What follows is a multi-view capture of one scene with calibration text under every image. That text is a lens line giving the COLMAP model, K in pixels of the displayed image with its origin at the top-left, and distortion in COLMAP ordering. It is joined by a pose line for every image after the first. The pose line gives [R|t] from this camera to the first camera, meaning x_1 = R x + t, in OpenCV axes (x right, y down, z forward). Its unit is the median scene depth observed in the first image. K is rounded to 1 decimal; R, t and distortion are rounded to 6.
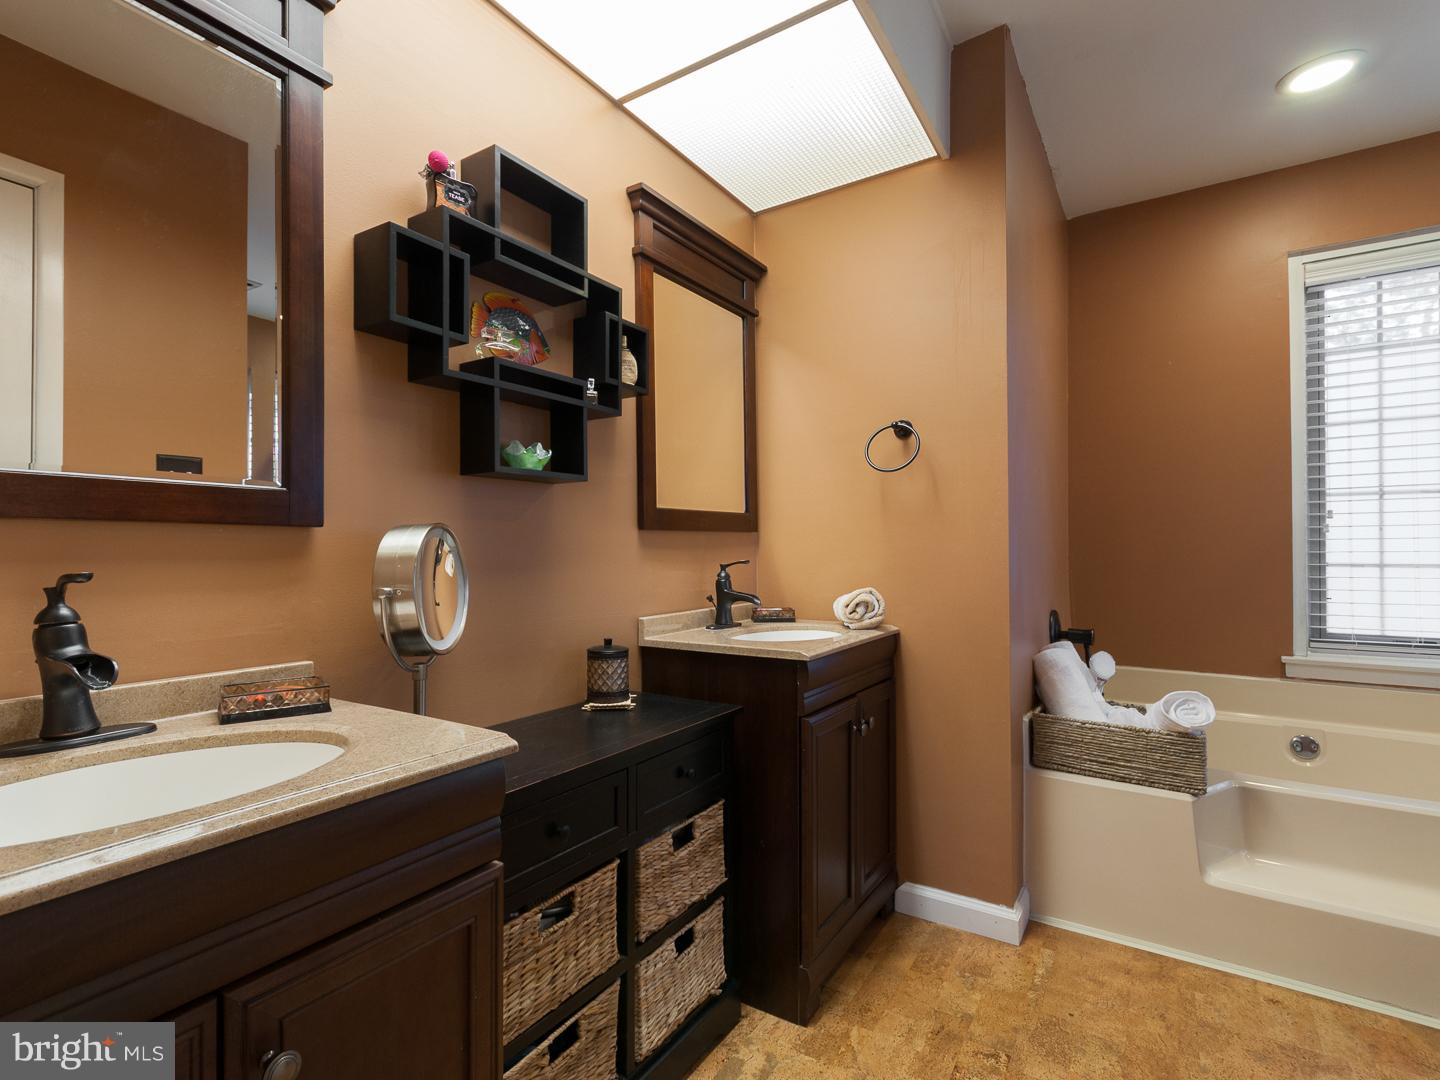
lens RADIAL K [[623.6, 0, 717.1], [0, 623.6, 553.9], [0, 0, 1]] dist [0.000151, 0.000067]
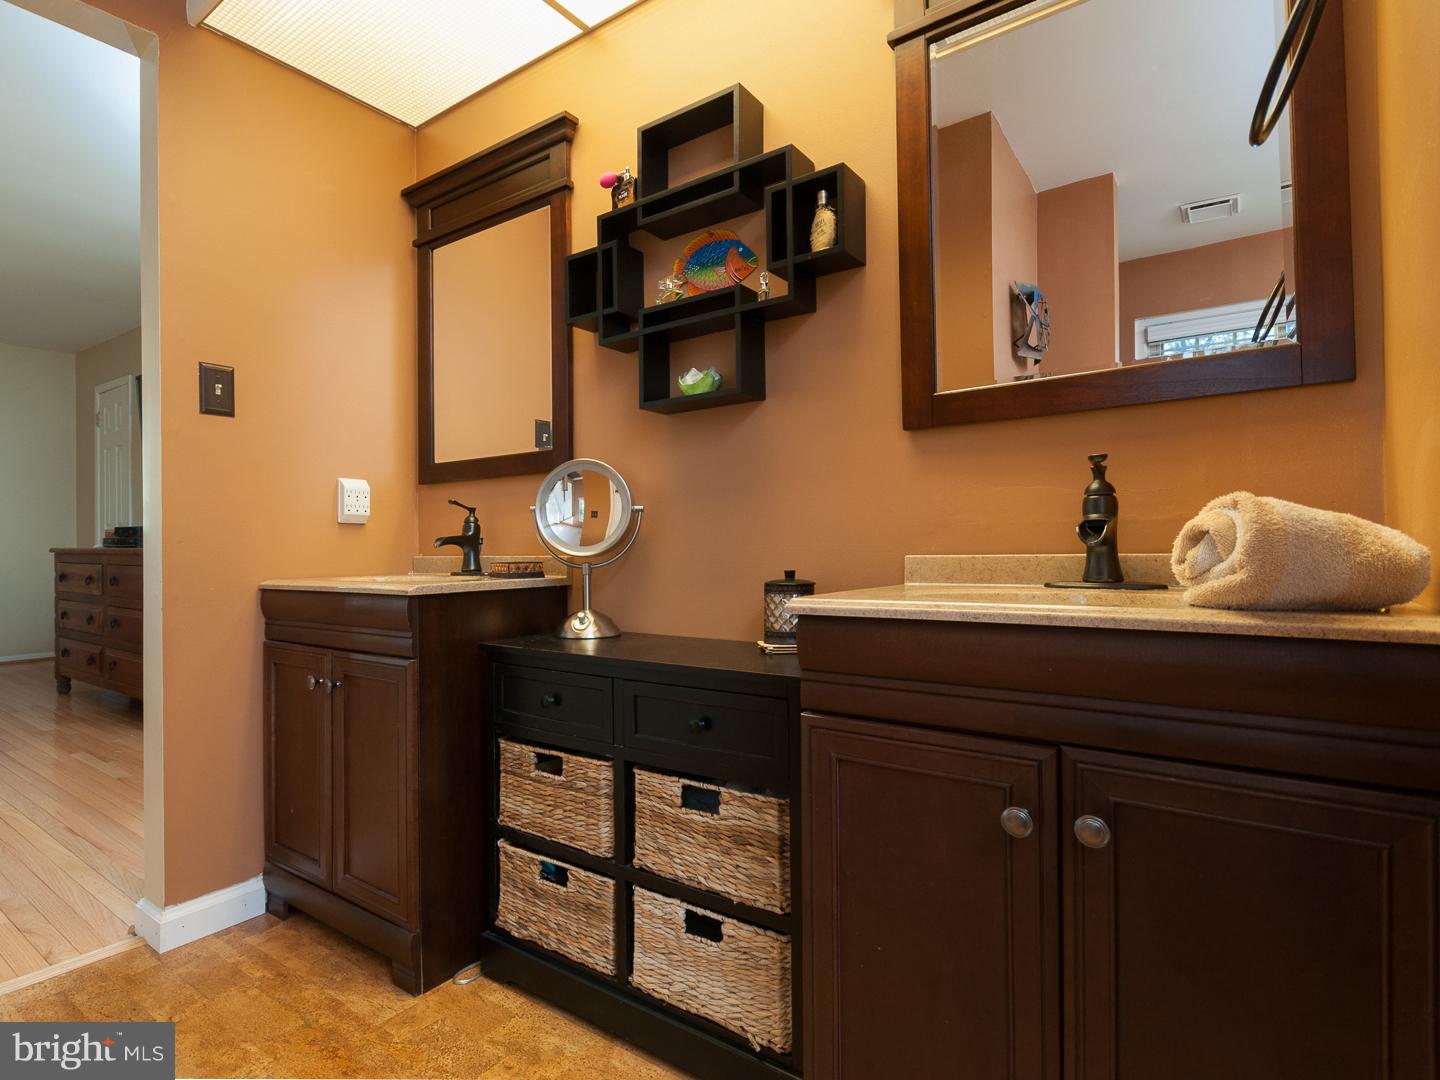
lens RADIAL K [[761.5, 0, 720.0], [0, 761.5, 540.0], [0, 0, 1]] dist [0.000712, -0.000038]
pose [[0.017368, -0.003556, -0.999843, 0.939910], [0.022121, 0.999750, -0.003171, 0.105072], [0.999604, -0.022062, 0.017442, 0.983497]]
